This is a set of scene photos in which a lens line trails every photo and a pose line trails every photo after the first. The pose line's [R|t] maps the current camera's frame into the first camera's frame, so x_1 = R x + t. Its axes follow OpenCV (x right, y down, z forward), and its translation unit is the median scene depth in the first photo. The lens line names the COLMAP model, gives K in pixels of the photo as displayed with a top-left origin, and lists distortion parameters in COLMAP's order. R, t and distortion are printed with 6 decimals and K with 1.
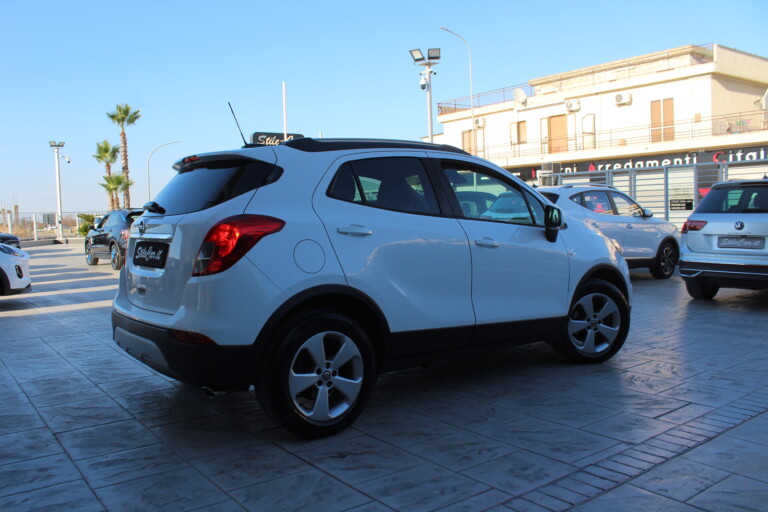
lens RADIAL K [[645.6, 0, 377.1], [0, 645.6, 255.7], [0, 0, 1]] dist [-0.167989, 0.156238]
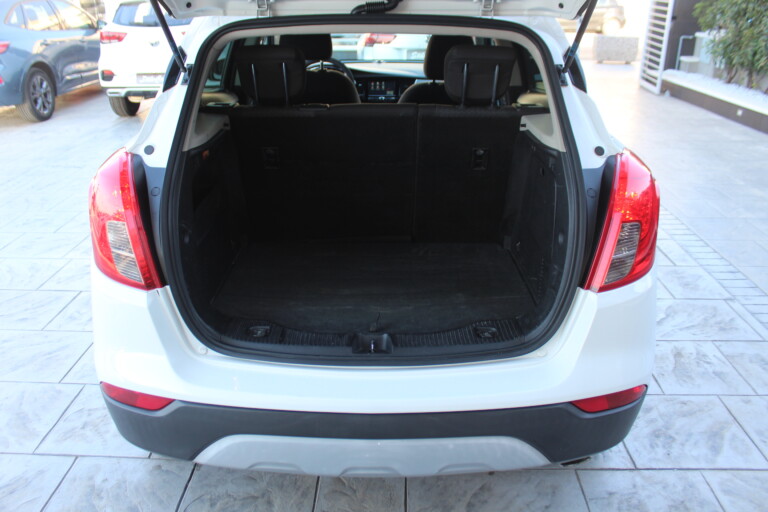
lens RADIAL K [[645.6, 0, 377.1], [0, 645.6, 255.7], [0, 0, 1]] dist [-0.167989, 0.156238]
pose [[0.635967, -0.286199, 0.716684, -0.099901], [0.037219, 0.938983, 0.341945, -0.022439], [-0.770818, -0.190791, 0.607814, 0.110194]]
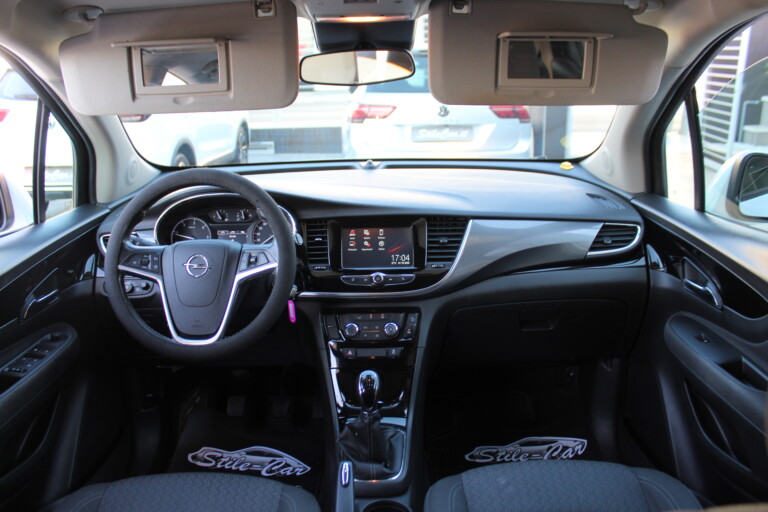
lens RADIAL K [[645.6, 0, 377.1], [0, 645.6, 255.7], [0, 0, 1]] dist [-0.167989, 0.156238]
pose [[0.627259, -0.218596, 0.747504, -0.014438], [0.053778, 0.969668, 0.238438, -0.020282], [-0.776952, -0.109363, 0.619988, 0.179842]]
